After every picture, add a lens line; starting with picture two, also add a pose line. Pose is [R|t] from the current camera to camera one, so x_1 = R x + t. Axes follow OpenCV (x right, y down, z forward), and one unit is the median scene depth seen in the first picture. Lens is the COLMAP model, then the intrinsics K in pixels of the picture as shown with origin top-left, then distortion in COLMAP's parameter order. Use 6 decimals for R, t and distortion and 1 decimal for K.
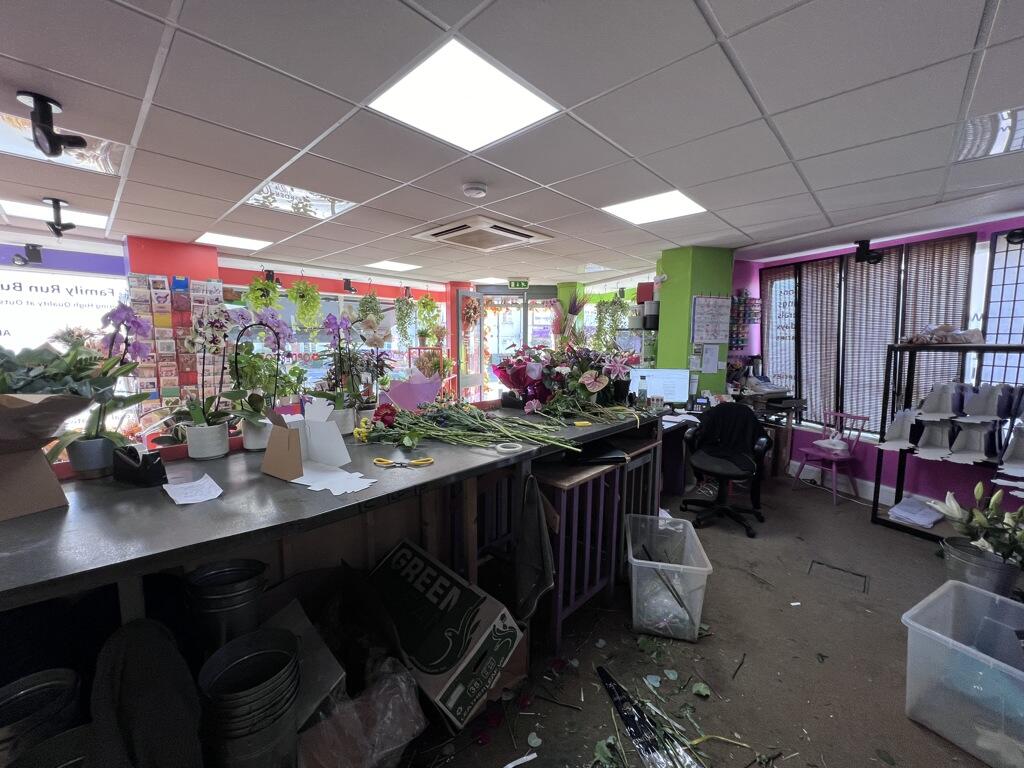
lens RADIAL K [[409.8, 0, 514.1], [0, 409.8, 382.9], [0, 0, 1]] dist [-0.000466, -0.000011]
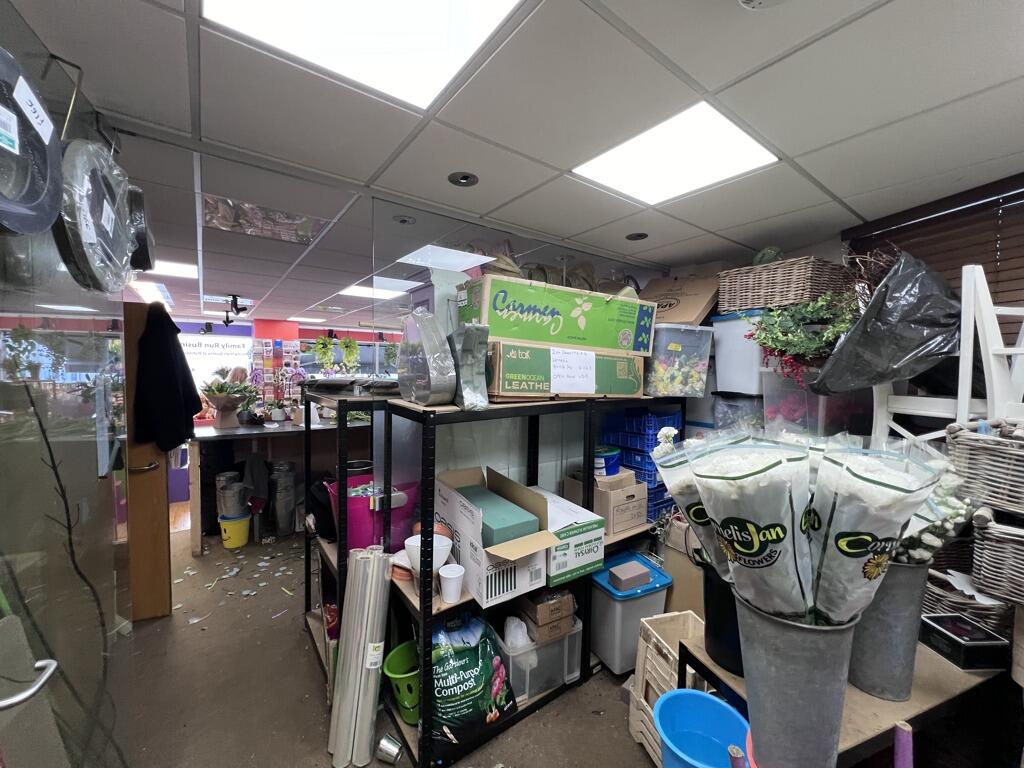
lens RADIAL K [[409.8, 0, 509.9], [0, 409.8, 382.2], [0, 0, 1]] dist [-0.000466, -0.000011]
pose [[0.984642, 0.012025, -0.174170, 0.475827], [-0.024432, 0.997299, -0.069263, 0.026047], [0.172866, 0.072454, 0.982277, -0.548328]]
